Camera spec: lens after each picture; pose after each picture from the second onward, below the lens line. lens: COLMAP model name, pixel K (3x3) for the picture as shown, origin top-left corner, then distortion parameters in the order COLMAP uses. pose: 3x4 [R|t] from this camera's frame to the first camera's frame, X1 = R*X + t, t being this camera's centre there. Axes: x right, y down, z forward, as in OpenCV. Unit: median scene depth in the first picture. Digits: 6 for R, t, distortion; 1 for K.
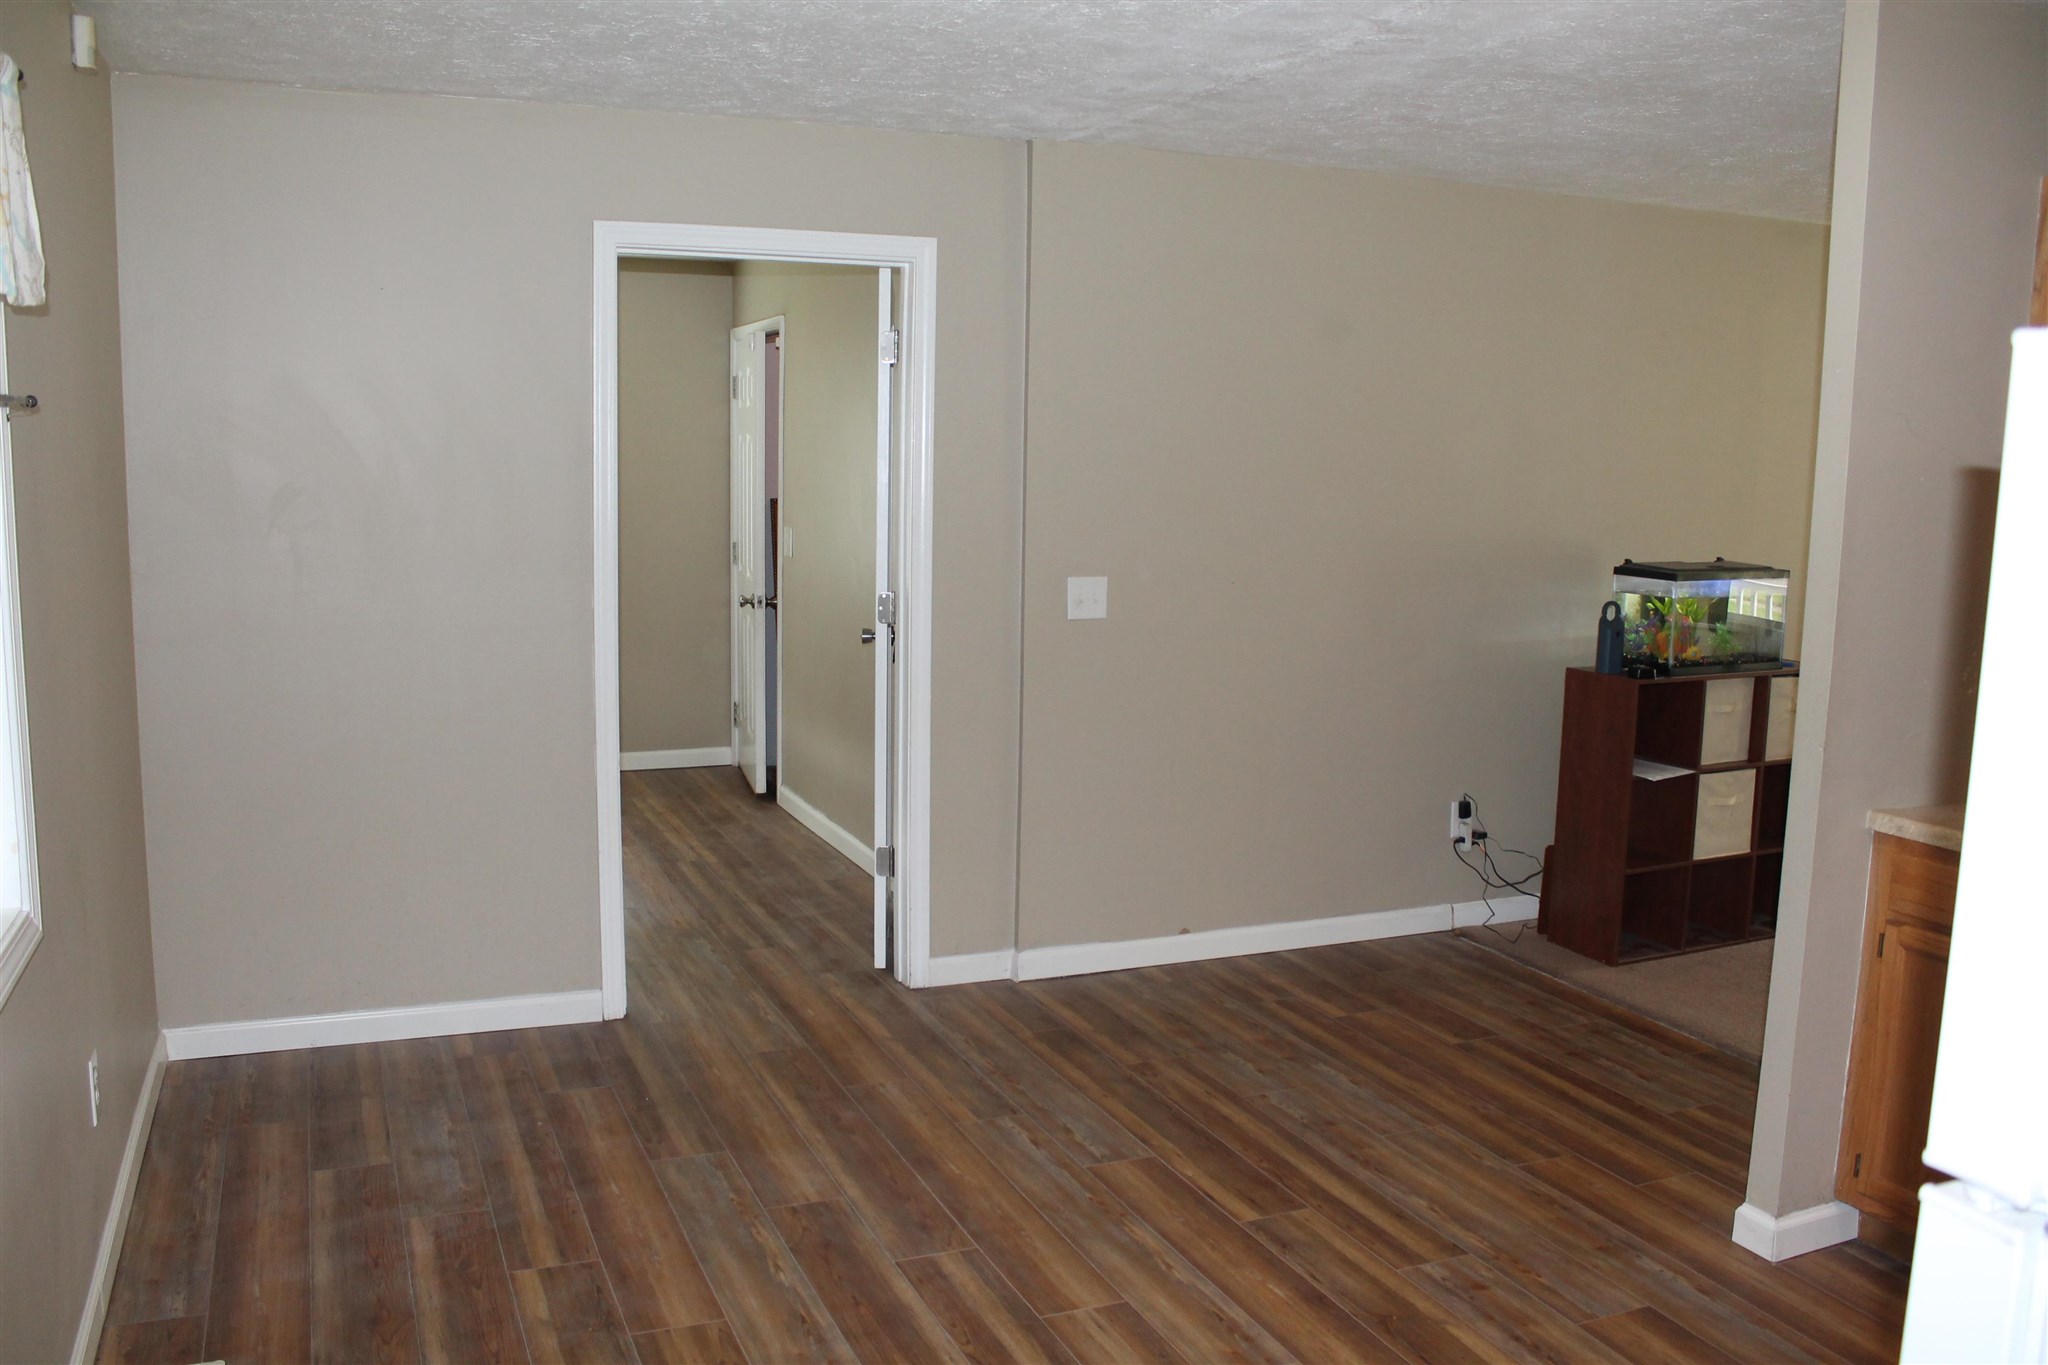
lens RADIAL K [[1801.0, 0, 1024.0], [0, 1801.0, 682.5], [0, 0, 1]] dist [-0.149868, 0.158232]
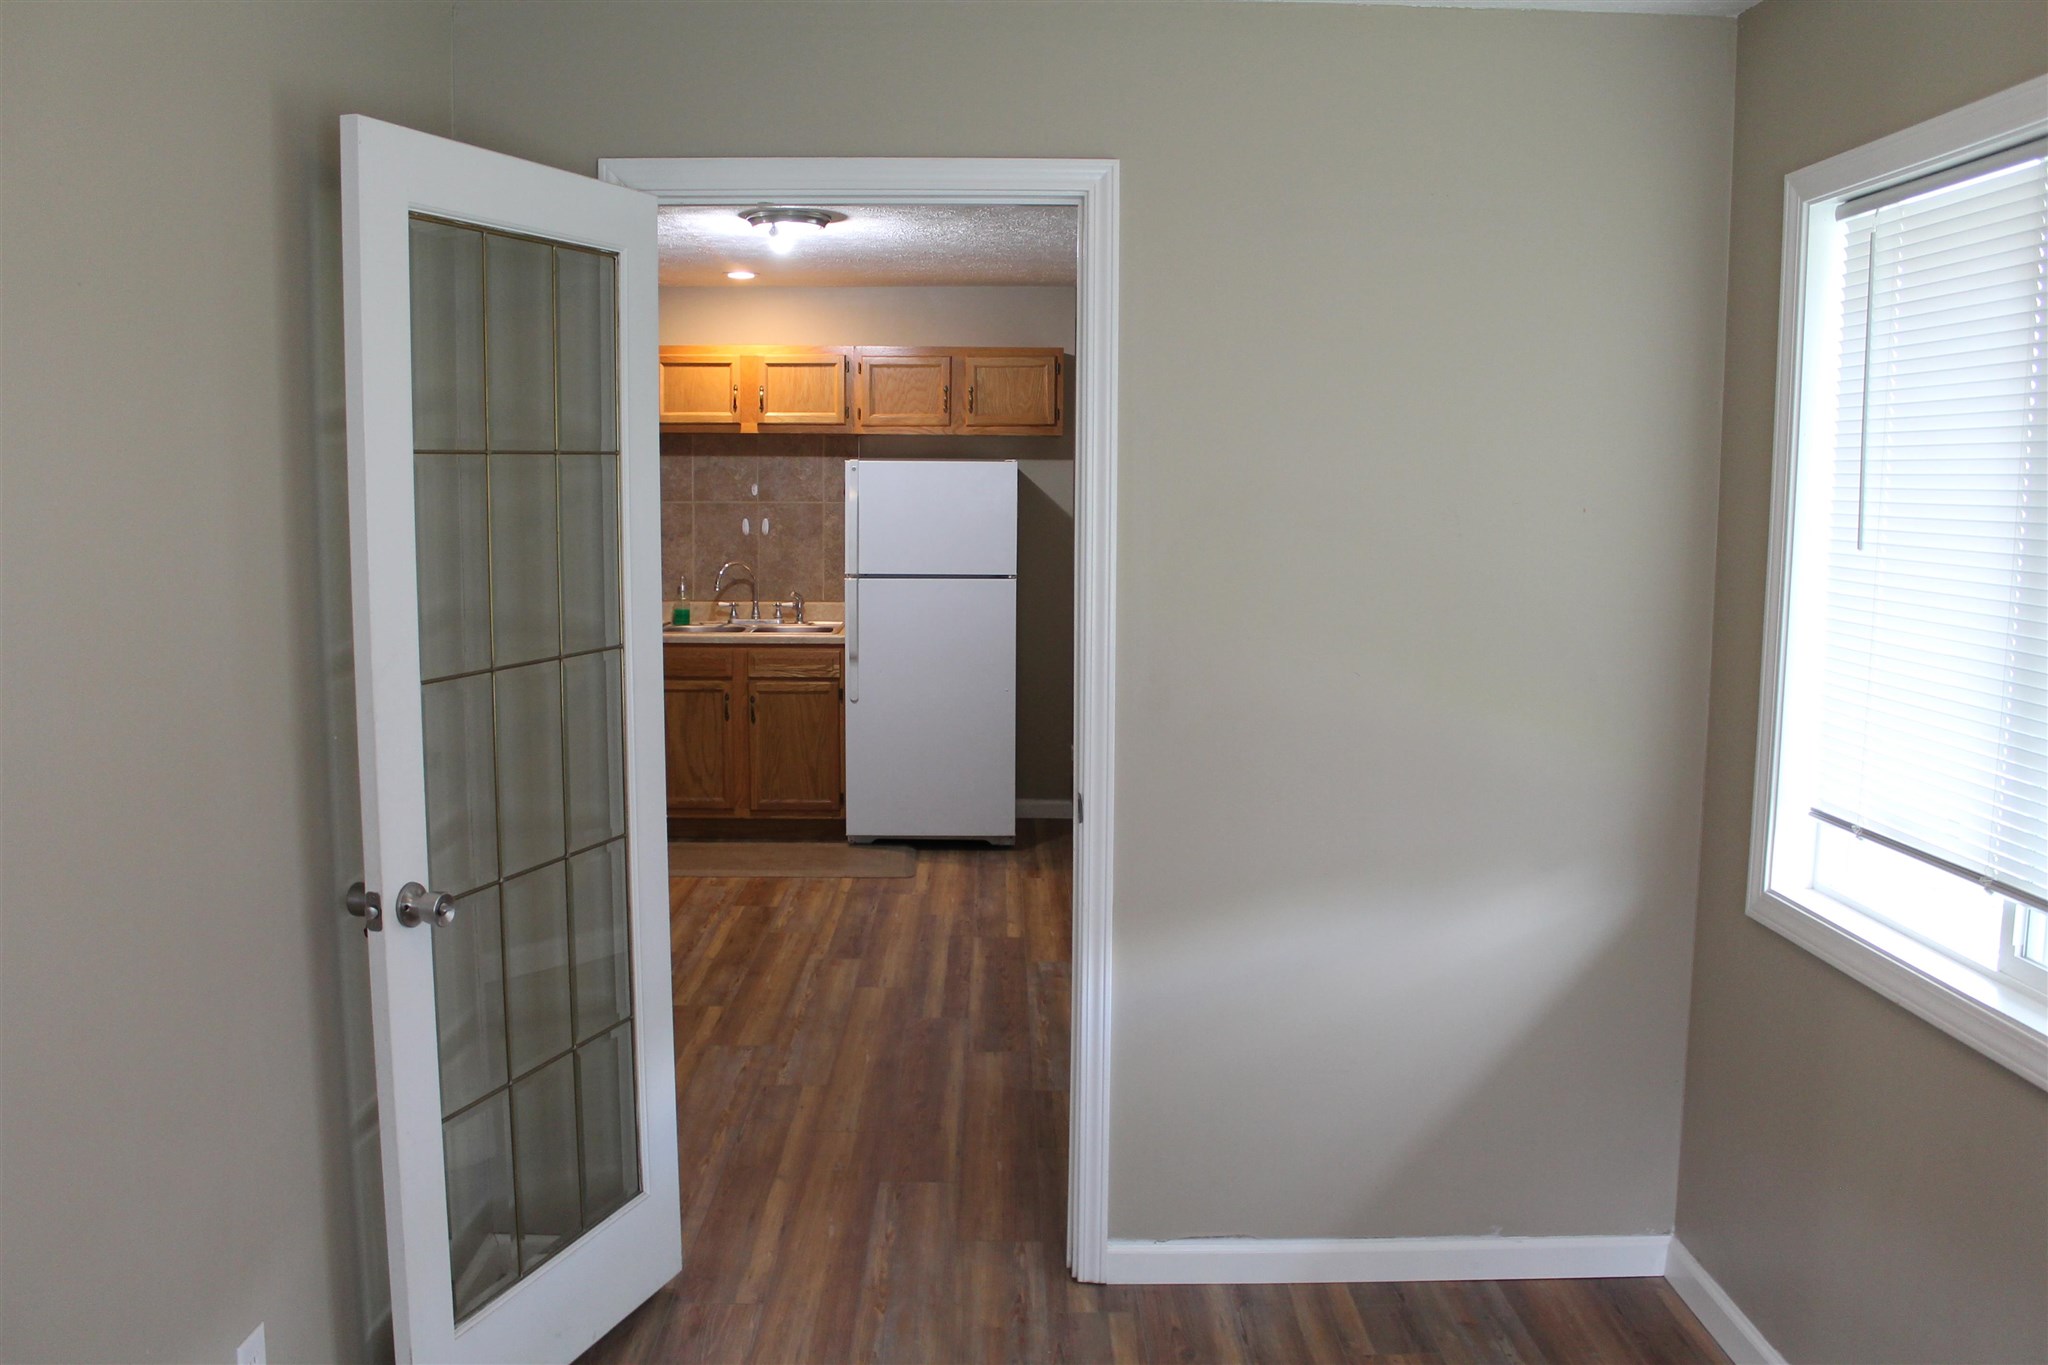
lens RADIAL K [[1801.0, 0, 1024.0], [0, 1801.0, 682.5], [0, 0, 1]] dist [-0.149868, 0.158232]
pose [[-0.931162, -0.054657, 0.360487, -0.621545], [0.036509, 0.969754, 0.241339, -0.297885], [-0.362774, 0.237886, -0.901002, 2.190422]]
